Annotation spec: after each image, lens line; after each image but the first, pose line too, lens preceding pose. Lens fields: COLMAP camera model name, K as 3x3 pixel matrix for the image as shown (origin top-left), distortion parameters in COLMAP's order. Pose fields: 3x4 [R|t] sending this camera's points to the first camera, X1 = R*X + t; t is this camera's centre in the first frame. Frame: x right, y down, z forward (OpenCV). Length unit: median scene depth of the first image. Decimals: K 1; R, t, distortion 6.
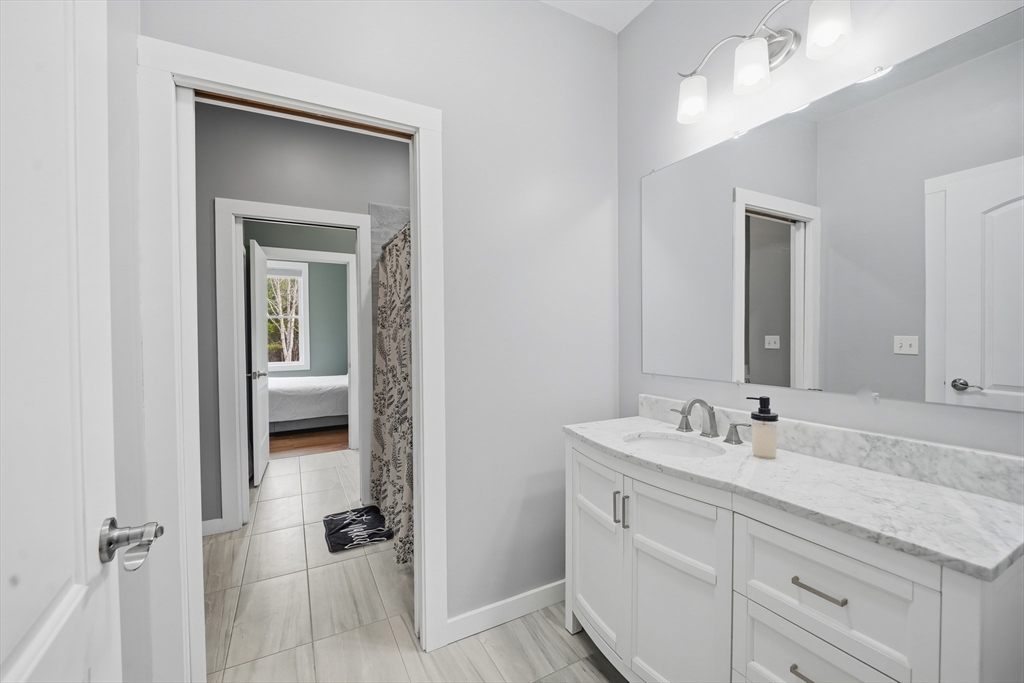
lens RADIAL K [[413.9, 0, 512.4], [0, 413.9, 340.6], [0, 0, 1]] dist [-0.003589, -0.004282]
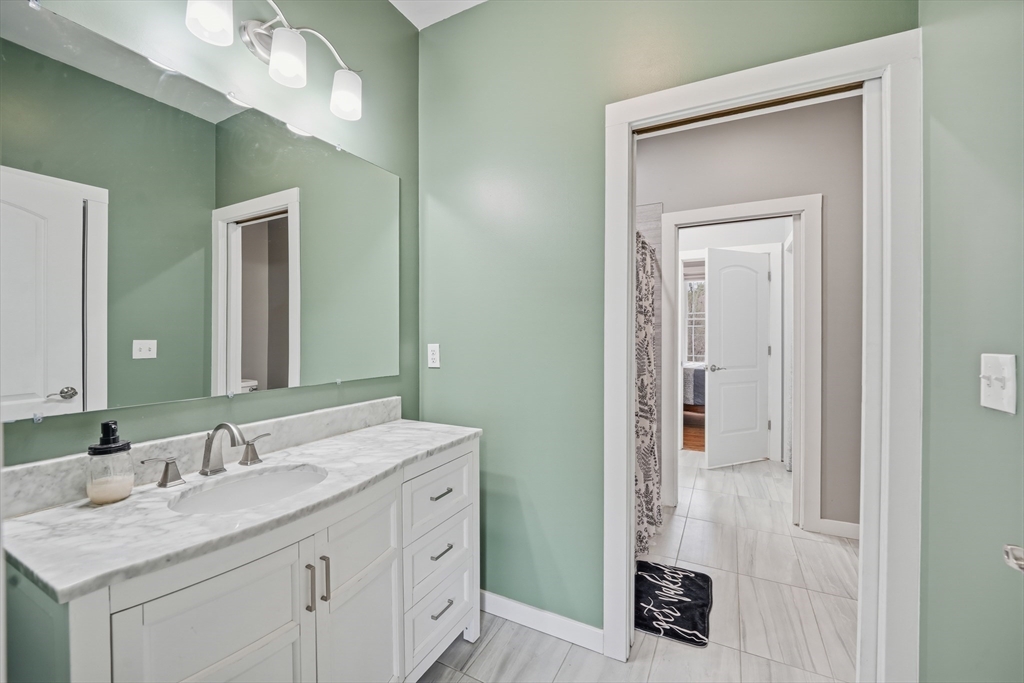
lens RADIAL K [[413.9, 0, 512.4], [0, 413.9, 340.6], [0, 0, 1]] dist [-0.003589, -0.004282]
pose [[-0.563553, -0.000110, 0.826080, -0.671277], [0.015731, 0.999817, 0.010865, -0.014679], [-0.825930, 0.019118, -0.563448, 1.326854]]
